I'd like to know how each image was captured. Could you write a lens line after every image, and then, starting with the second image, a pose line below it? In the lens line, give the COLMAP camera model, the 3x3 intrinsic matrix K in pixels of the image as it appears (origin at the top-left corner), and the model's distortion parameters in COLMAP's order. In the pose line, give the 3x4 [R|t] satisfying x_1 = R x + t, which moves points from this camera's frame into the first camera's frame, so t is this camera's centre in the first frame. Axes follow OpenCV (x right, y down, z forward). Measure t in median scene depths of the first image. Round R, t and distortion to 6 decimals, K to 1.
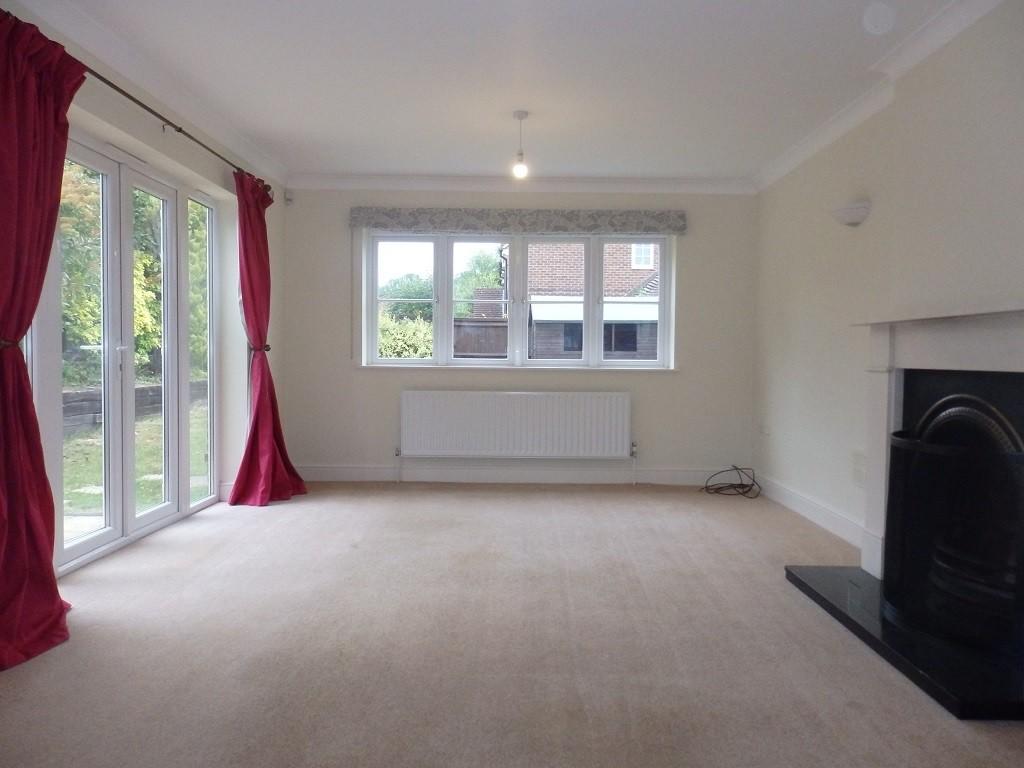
lens RADIAL K [[777.3, 0, 512.0], [0, 777.3, 384.0], [0, 0, 1]] dist [0.007132, -0.000342]
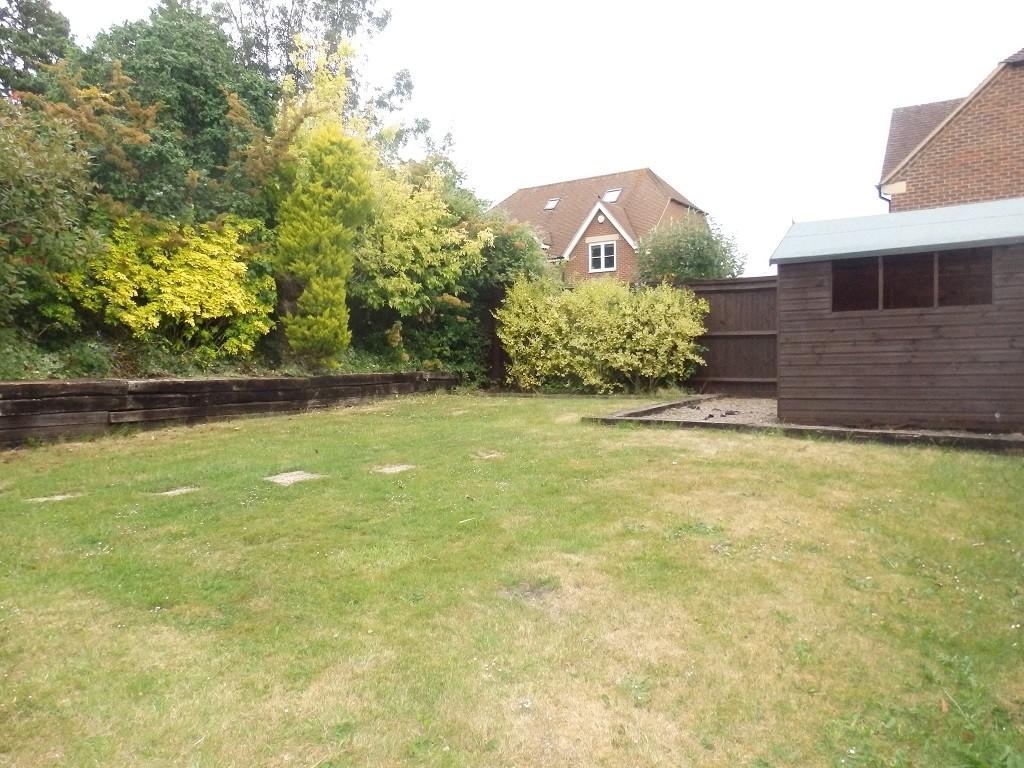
lens RADIAL K [[777.3, 0, 512.0], [0, 777.3, 384.0], [0, 0, 1]] dist [0.007132, -0.000342]
pose [[0.812439, -0.005481, -0.583020, 0.201320], [-0.000465, 0.999949, -0.010049, 0.013002], [0.583045, 0.008435, 0.812396, 0.432287]]
